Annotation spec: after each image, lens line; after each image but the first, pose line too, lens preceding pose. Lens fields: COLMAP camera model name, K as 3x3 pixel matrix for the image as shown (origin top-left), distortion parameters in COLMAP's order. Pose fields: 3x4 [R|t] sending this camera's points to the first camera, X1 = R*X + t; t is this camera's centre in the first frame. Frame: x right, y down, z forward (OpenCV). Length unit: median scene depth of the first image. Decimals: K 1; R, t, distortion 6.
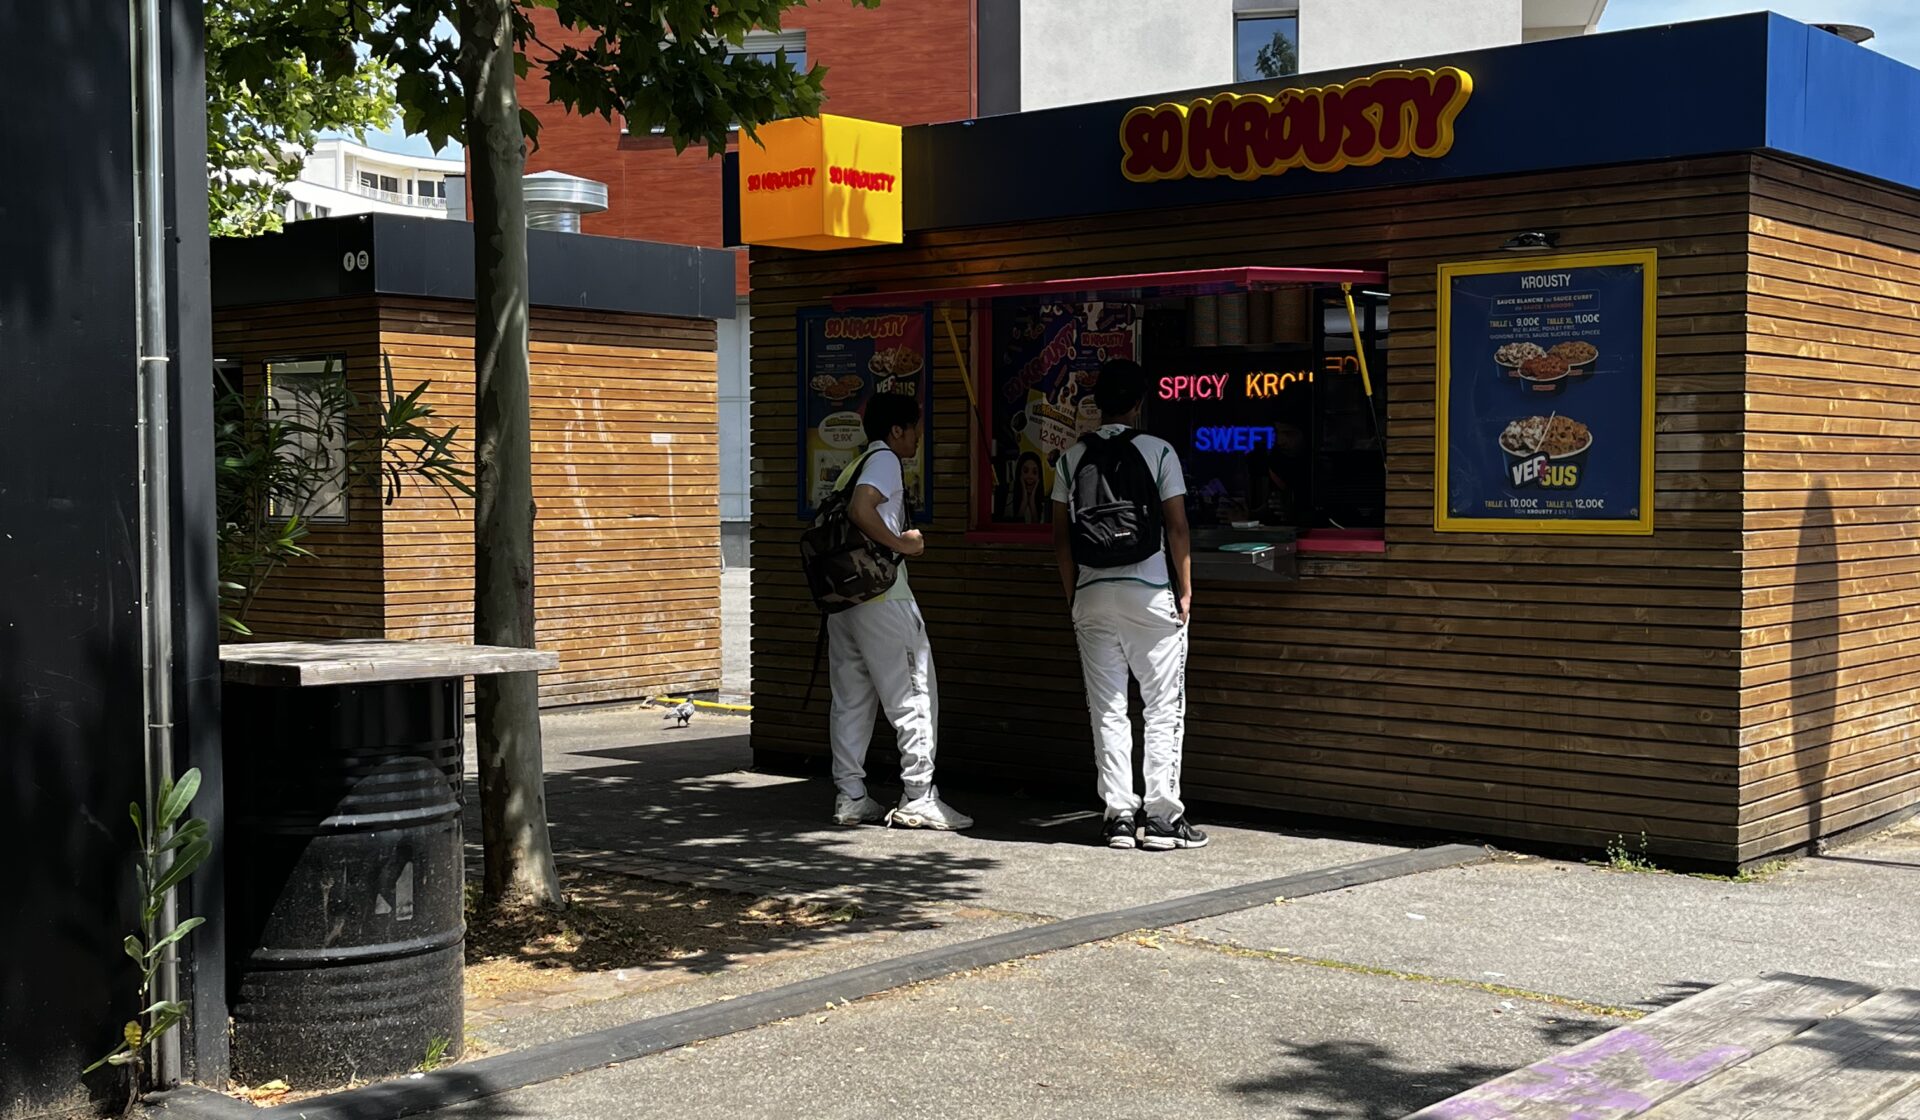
lens RADIAL K [[2102.6, 0, 965.3], [0, 2102.6, 581.2], [0, 0, 1]] dist [0.017242, 0.000000]
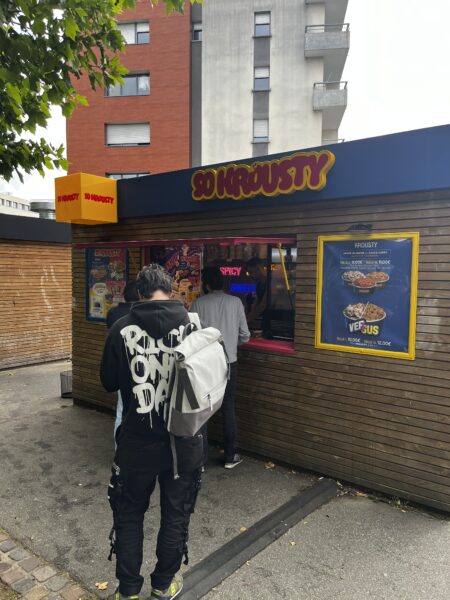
lens RADIAL K [[454.1, 0, 223.6], [0, 454.1, 298.5], [0, 0, 1]] dist [0.006554, 0.004642]
pose [[0.998100, 0.010744, 0.060677, 0.086714], [-0.010866, 0.999940, 0.001688, -0.078403], [-0.060655, -0.002344, 0.998156, 0.486773]]
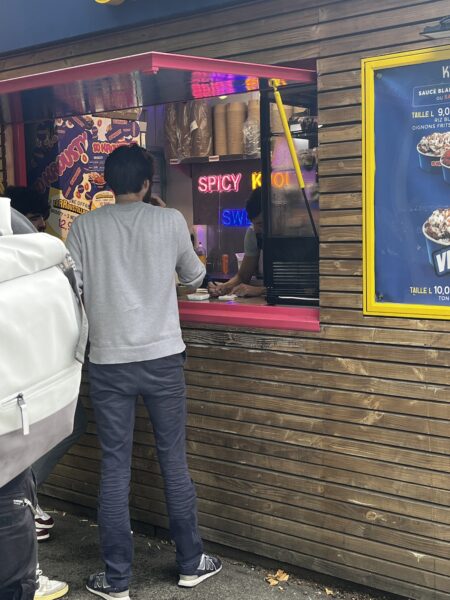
lens RADIAL K [[878.9, 0, 224.6], [0, 878.9, 297.2], [0, 0, 1]] dist [0.042844, 0.000000]
pose [[0.999283, -0.025718, 0.027792, 0.138844], [0.024736, 0.999077, 0.035119, -0.049113], [-0.028670, -0.034407, 0.998997, 0.550517]]
